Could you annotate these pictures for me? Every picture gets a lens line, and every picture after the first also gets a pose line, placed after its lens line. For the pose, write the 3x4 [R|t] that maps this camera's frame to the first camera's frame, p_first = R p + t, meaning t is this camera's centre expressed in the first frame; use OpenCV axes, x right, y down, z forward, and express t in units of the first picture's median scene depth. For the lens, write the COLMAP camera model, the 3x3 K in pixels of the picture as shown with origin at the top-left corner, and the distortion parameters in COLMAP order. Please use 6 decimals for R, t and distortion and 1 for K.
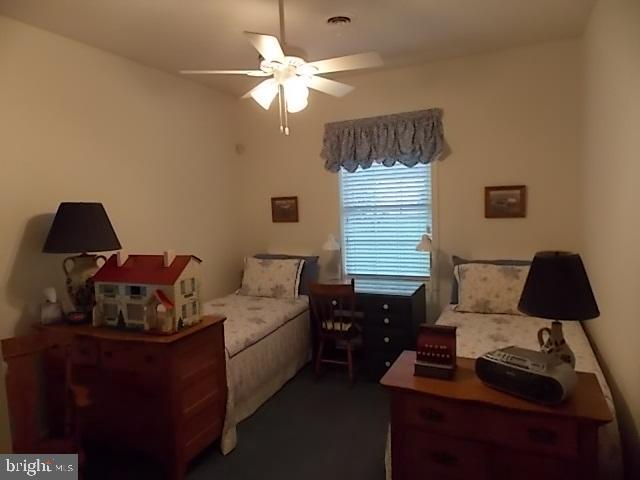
lens RADIAL K [[420.7, 0, 317.2], [0, 420.7, 239.8], [0, 0, 1]] dist [0.001946, -0.002311]
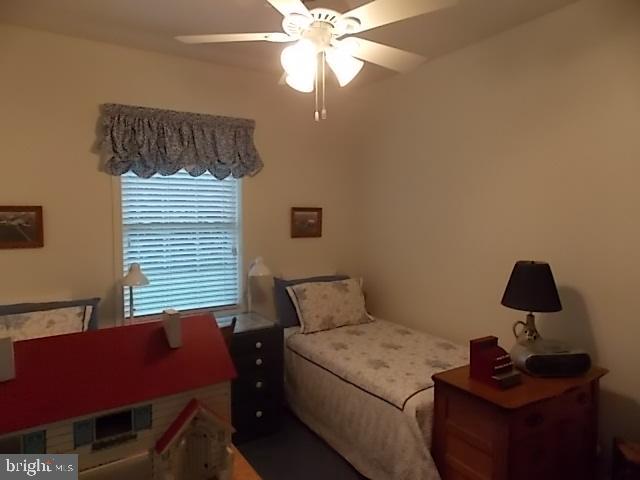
lens RADIAL K [[420.7, 0, 317.1], [0, 420.7, 242.2], [0, 0, 1]] dist [0.001946, -0.002311]
pose [[0.545747, -0.017260, 0.837772, -0.427325], [0.055617, 0.998329, -0.015662, -0.022132], [-0.836103, 0.055142, 0.545795, 0.400933]]
